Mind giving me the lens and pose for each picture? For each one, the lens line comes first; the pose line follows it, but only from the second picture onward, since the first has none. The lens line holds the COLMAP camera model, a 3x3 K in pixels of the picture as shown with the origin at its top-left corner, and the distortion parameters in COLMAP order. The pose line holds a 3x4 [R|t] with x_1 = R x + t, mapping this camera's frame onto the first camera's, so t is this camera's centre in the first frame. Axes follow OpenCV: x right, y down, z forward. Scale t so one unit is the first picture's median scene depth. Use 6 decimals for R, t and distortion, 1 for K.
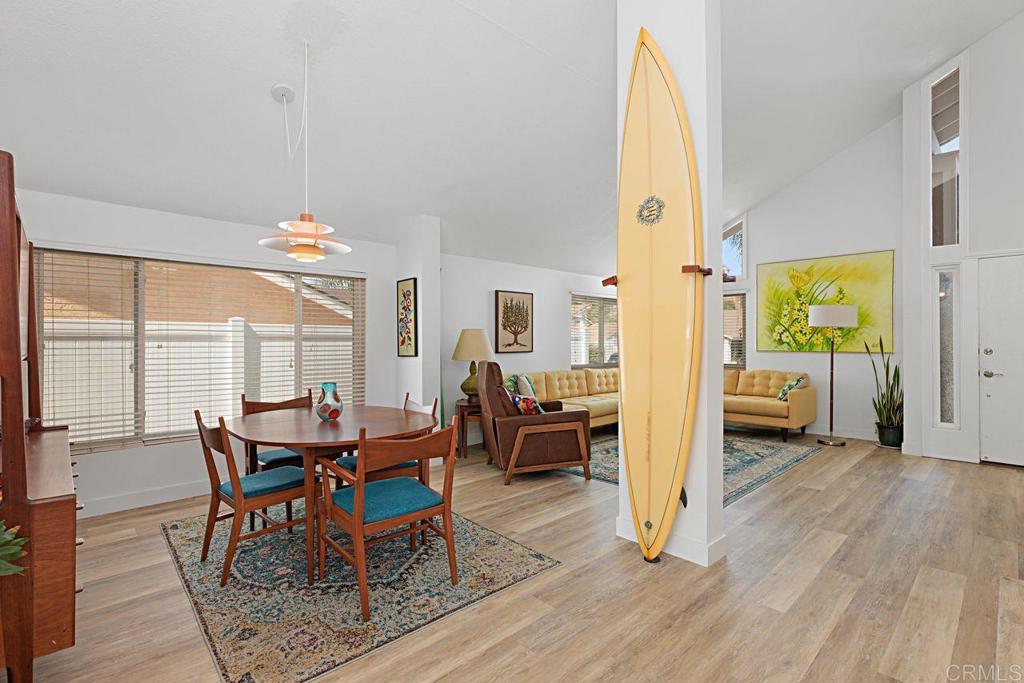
lens RADIAL K [[486.0, 0, 508.2], [0, 486.0, 338.4], [0, 0, 1]] dist [-0.000138, -0.000492]
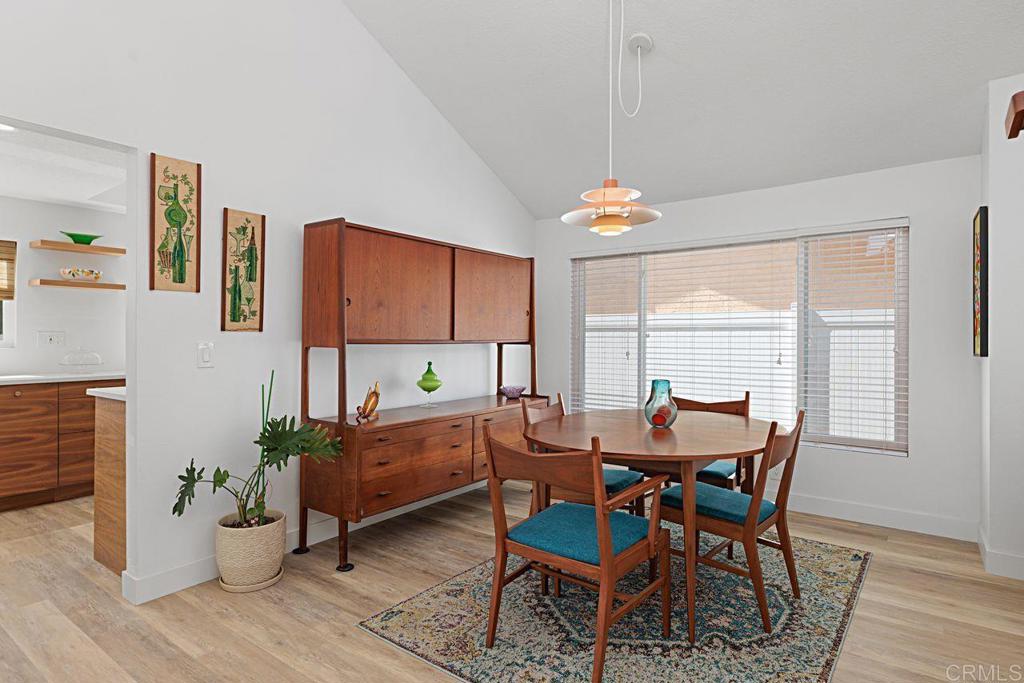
lens RADIAL K [[550.9, 0, 501.7], [0, 550.9, 337.0], [0, 0, 1]] dist [-0.000838, -0.000328]
pose [[0.169160, 0.003396, -0.985583, 0.253039], [0.008588, 0.999951, 0.004919, 0.007513], [0.985551, -0.009296, 0.169122, 0.318074]]
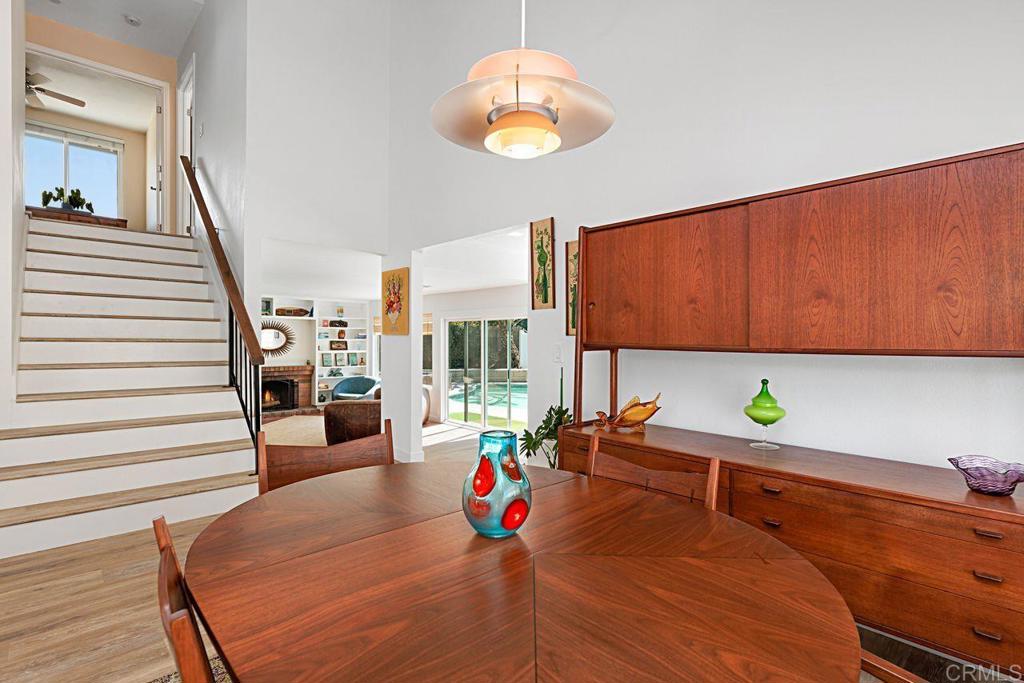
lens RADIAL K [[486.0, 0, 508.2], [0, 486.0, 338.4], [0, 0, 1]] dist [-0.000138, -0.000492]
pose [[-0.999971, -0.003298, 0.006898, -0.194527], [-0.003355, 0.999960, -0.008278, 0.010770], [-0.006871, -0.008301, -0.999942, 0.718809]]
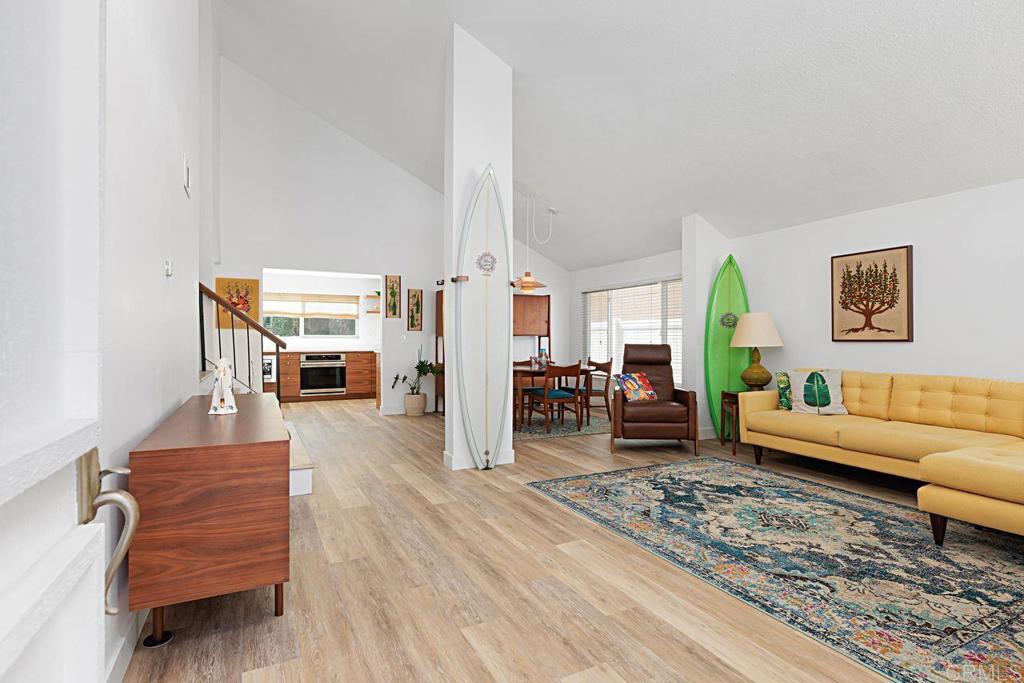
lens RADIAL K [[494.8, 0, 500.6], [0, 494.8, 340.8], [0, 0, 1]] dist [-0.003528, -0.001772]
pose [[-0.299882, 0.009185, -0.953932, 0.883111], [0.007301, 0.999946, 0.007333, 0.021104], [0.953949, -0.004765, -0.299933, 0.768629]]
